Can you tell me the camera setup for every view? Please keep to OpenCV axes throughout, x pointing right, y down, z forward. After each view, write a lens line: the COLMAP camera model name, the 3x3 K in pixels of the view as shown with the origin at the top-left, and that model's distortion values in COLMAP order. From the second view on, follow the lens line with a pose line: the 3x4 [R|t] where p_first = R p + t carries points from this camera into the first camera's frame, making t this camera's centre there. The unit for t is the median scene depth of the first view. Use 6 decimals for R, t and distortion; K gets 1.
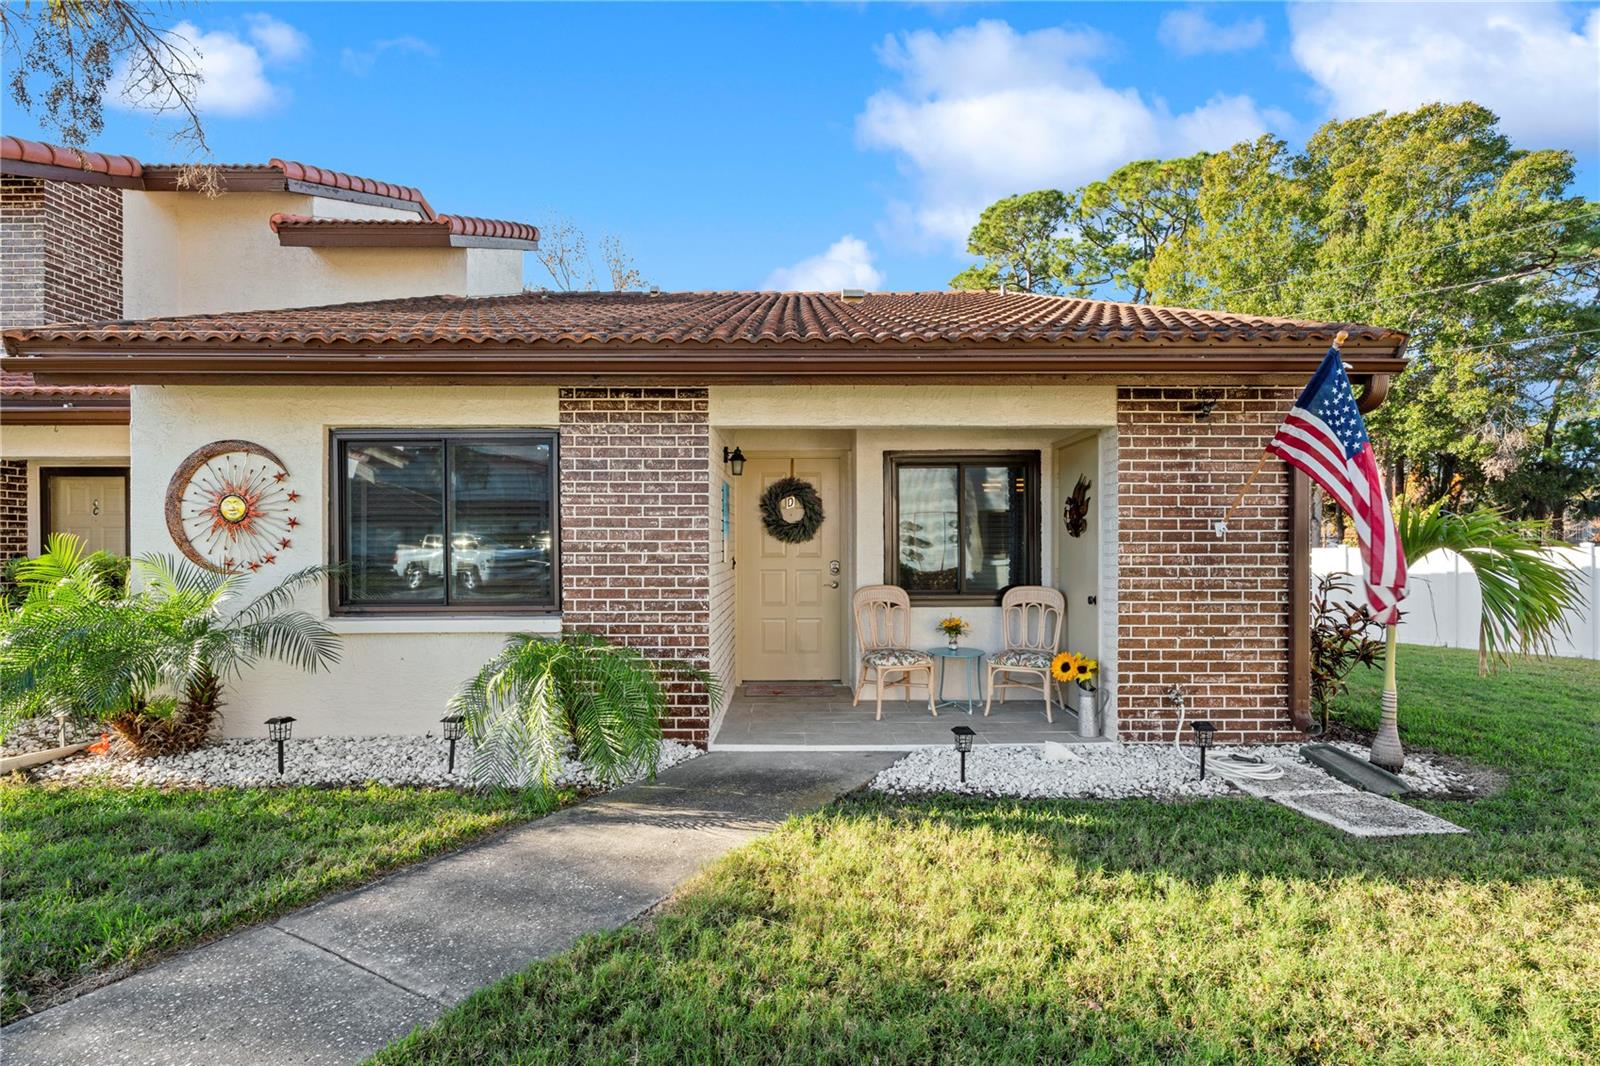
lens RADIAL K [[782.9, 0, 808.0], [0, 782.9, 538.1], [0, 0, 1]] dist [0.004231, 0.000375]
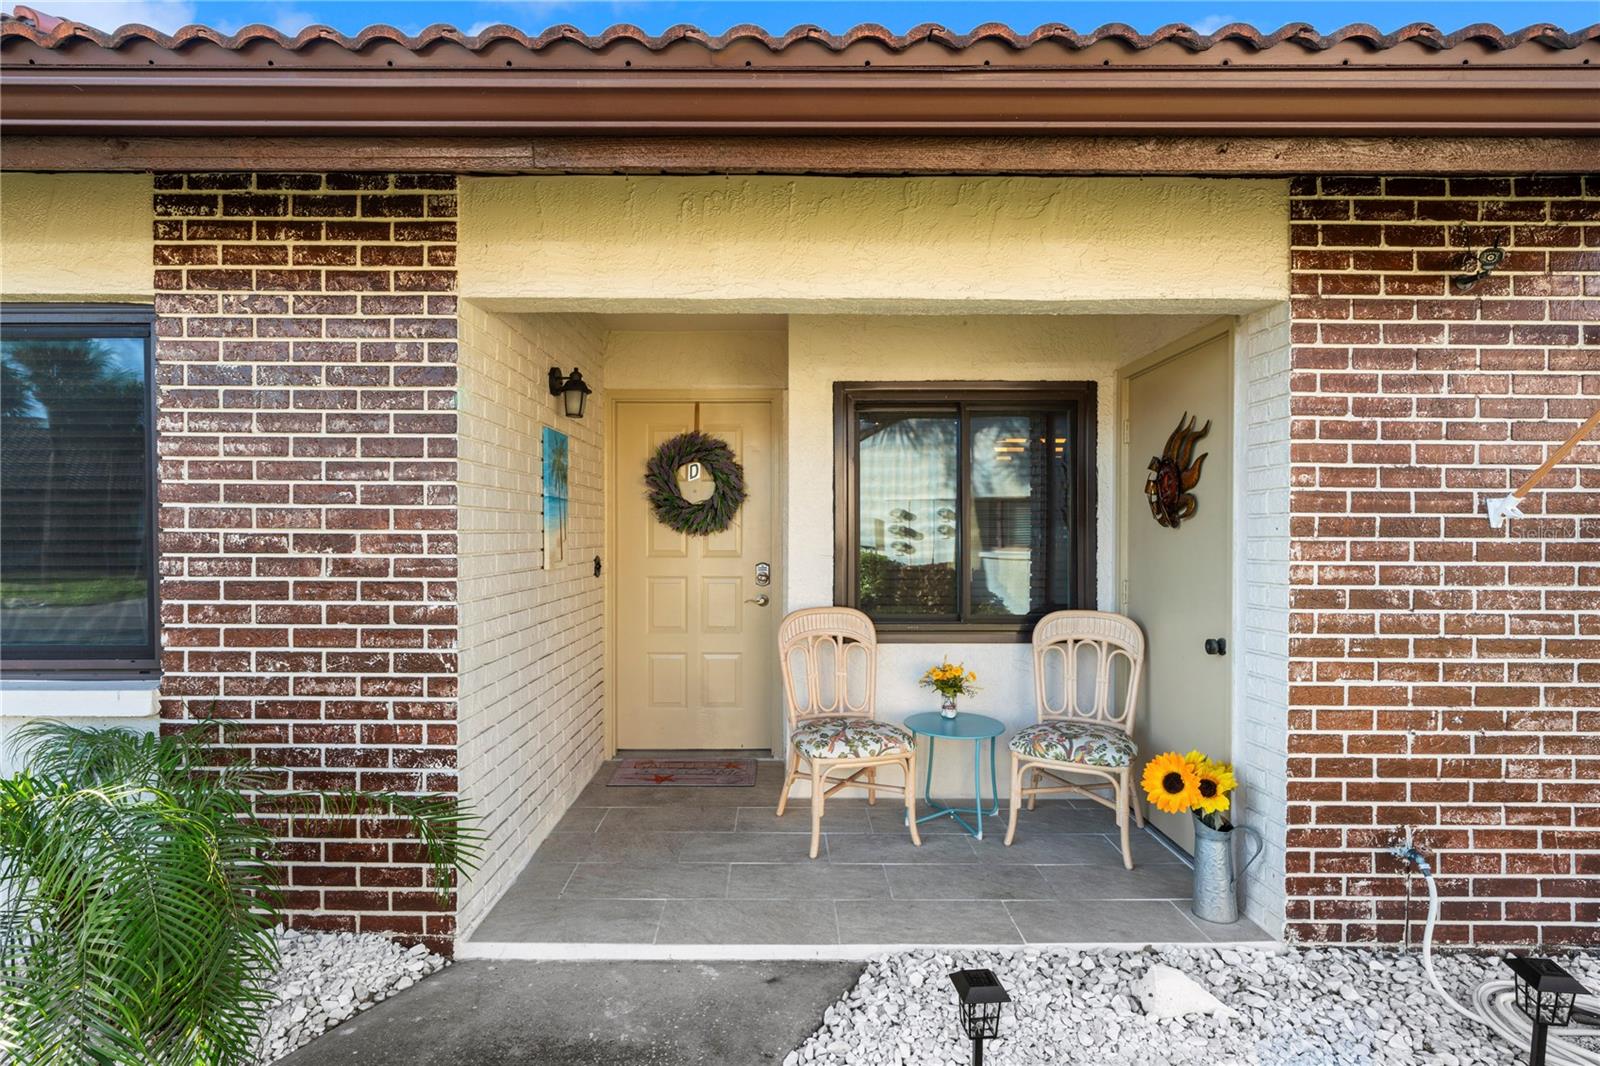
lens RADIAL K [[782.9, 0, 790.9], [0, 782.9, 530.6], [0, 0, 1]] dist [0.004231, 0.000375]
pose [[0.999962, 0.004422, -0.007574, 0.086518], [-0.004397, 0.999985, 0.003322, 0.000576], [0.007589, -0.003288, 0.999966, 0.504103]]
